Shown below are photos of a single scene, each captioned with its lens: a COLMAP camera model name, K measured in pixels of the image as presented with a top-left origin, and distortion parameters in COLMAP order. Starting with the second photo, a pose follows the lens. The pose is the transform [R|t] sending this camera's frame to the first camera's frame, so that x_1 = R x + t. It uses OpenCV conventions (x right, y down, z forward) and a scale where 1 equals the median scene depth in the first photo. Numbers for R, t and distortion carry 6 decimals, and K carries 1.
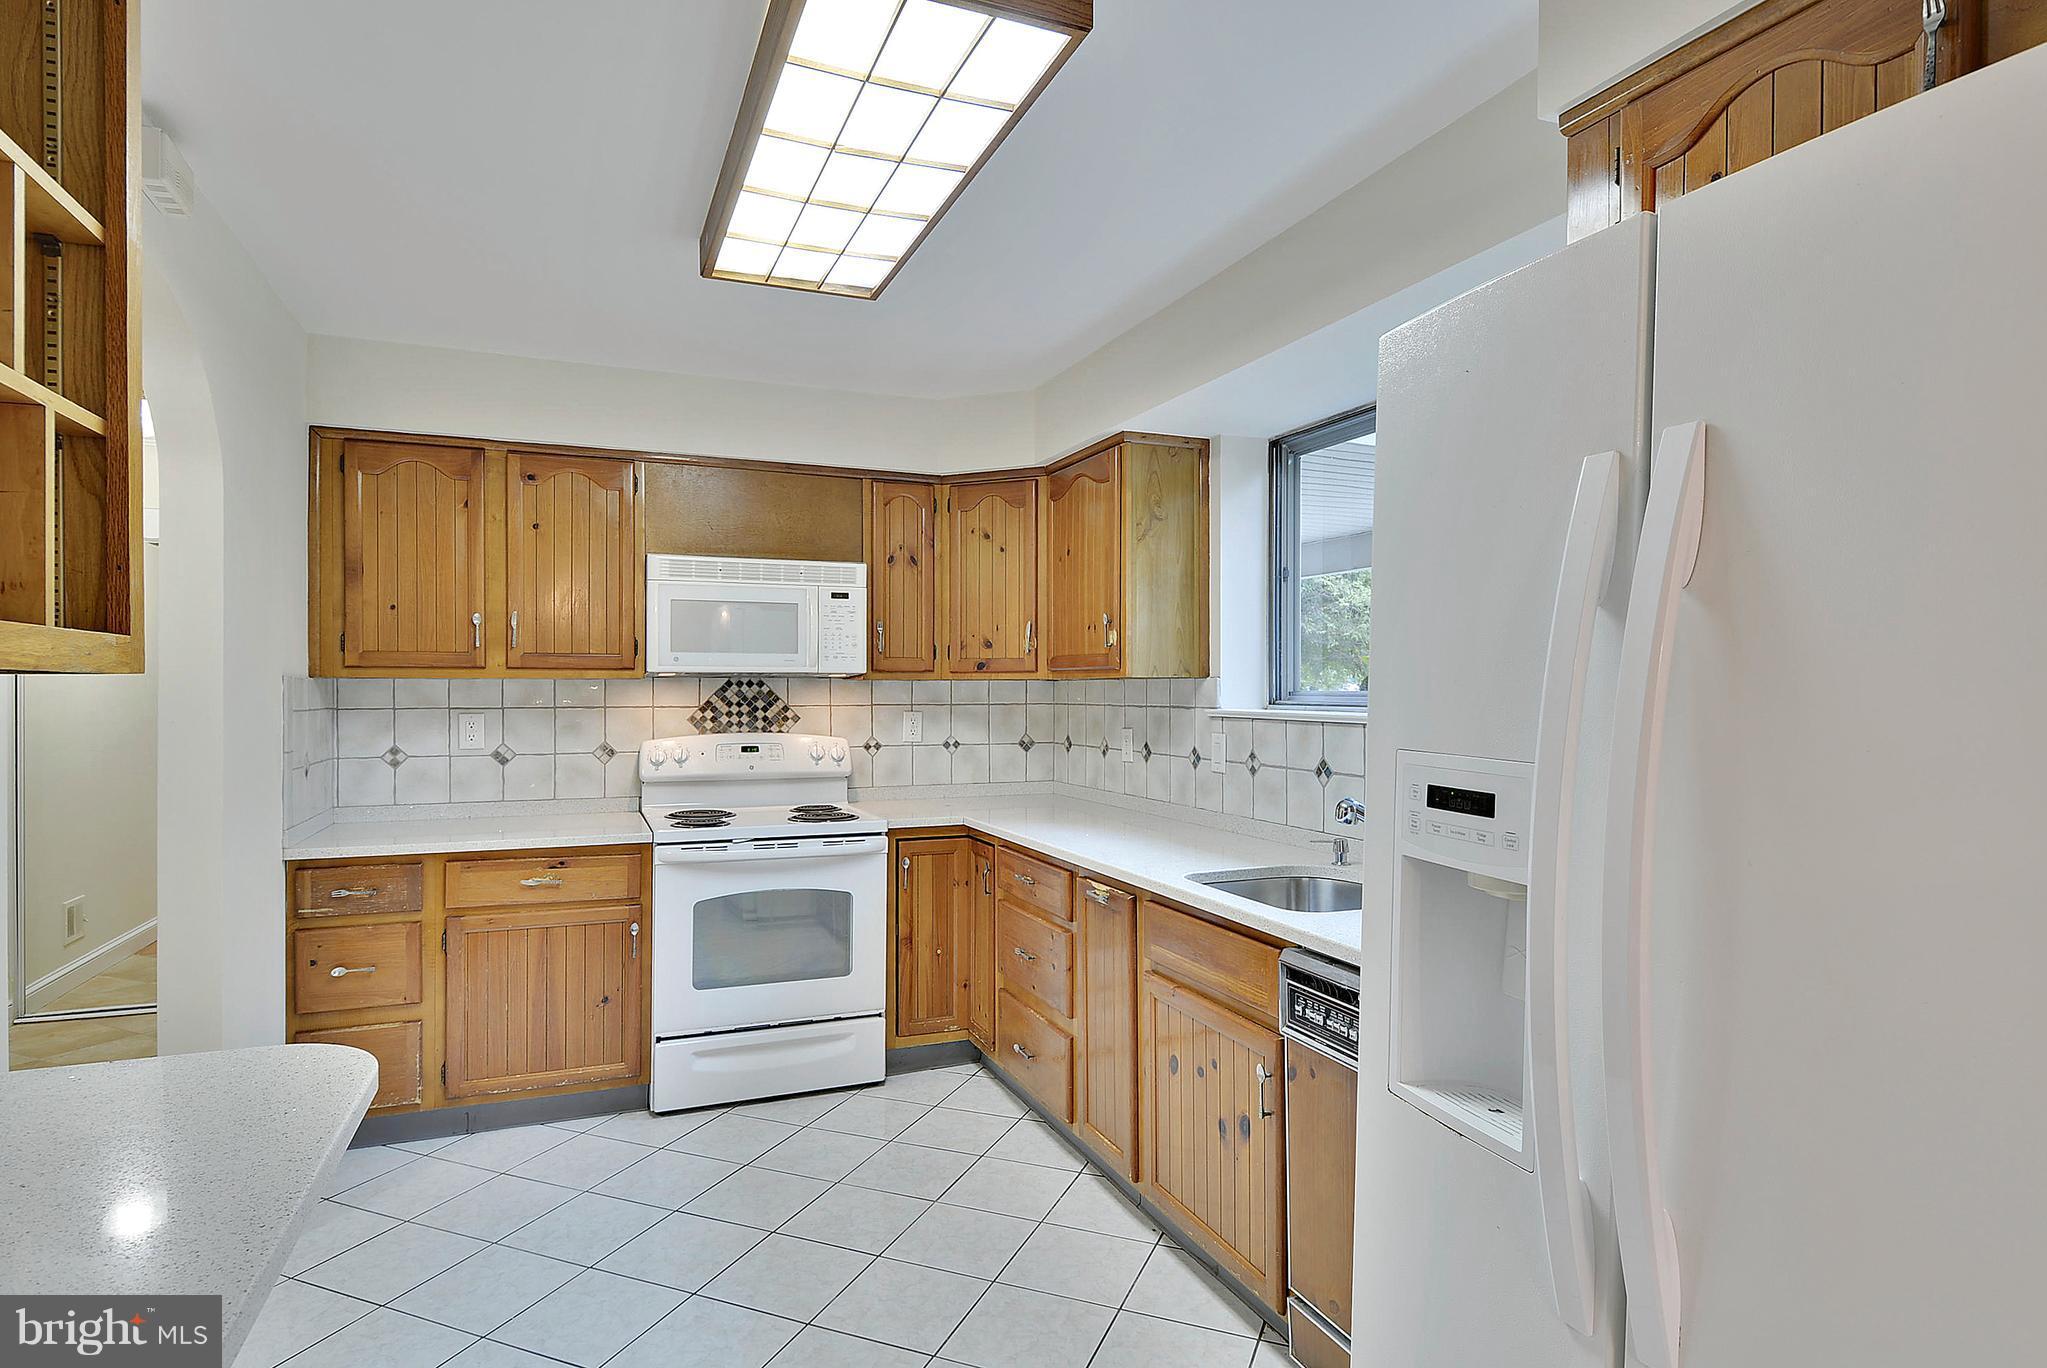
lens RADIAL K [[1115.0, 0, 1019.0], [0, 1115.0, 697.4], [0, 0, 1]] dist [-0.000392, -0.001310]
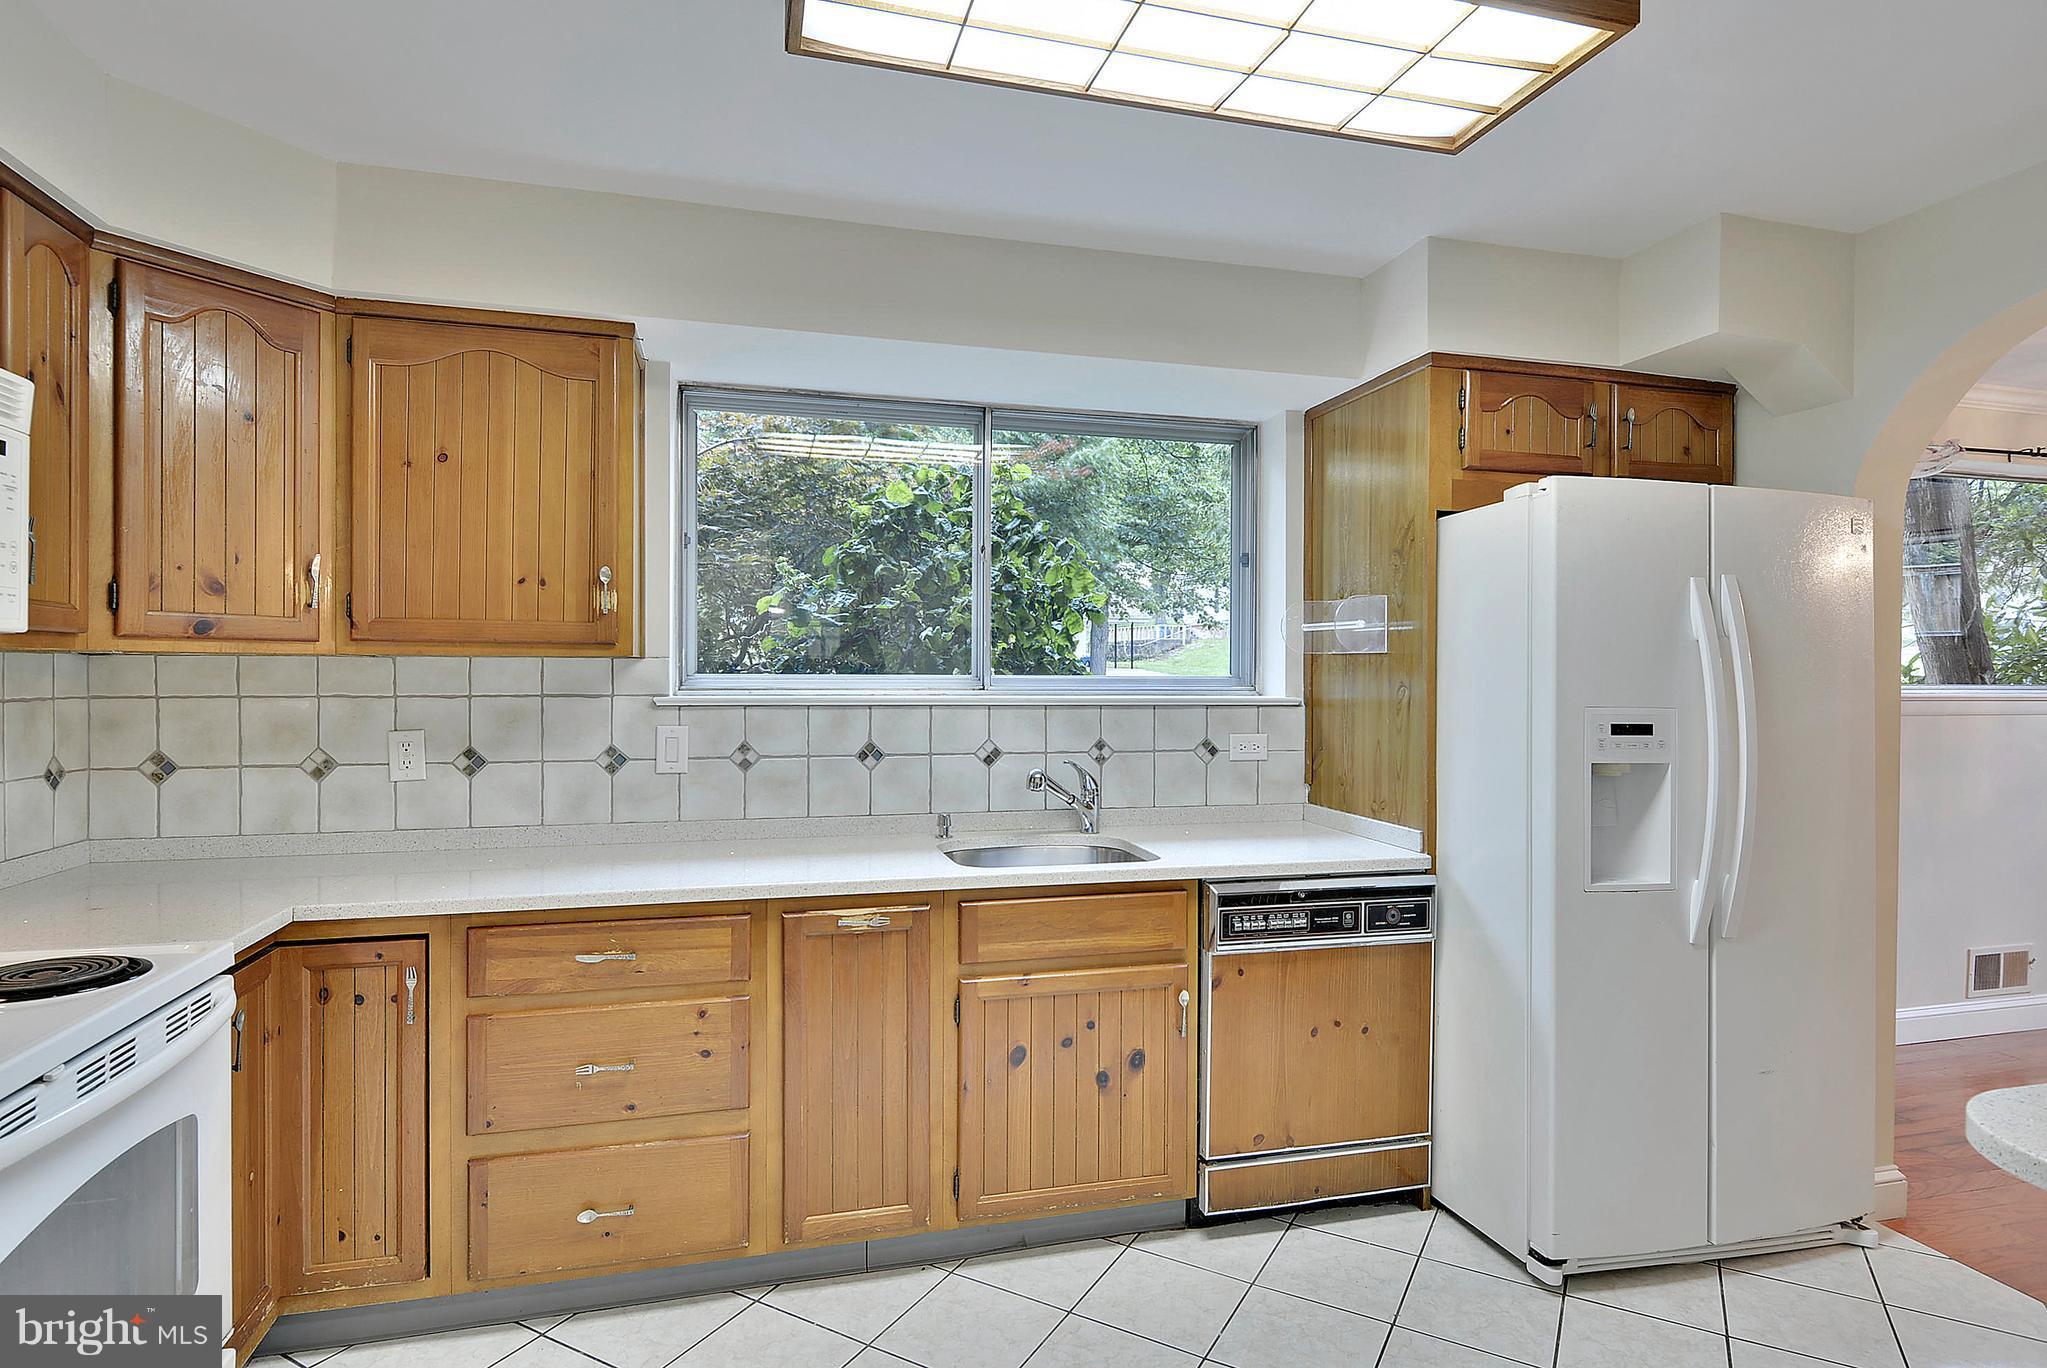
lens RADIAL K [[1086.9, 0, 1023.5], [0, 1086.9, 684.0], [0, 0, 1]] dist [0.004366, -0.000143]
pose [[0.106845, -0.010221, 0.994223, -0.646858], [0.004072, 0.999943, 0.009842, -0.006113], [-0.994267, 0.002997, 0.106880, 0.712954]]
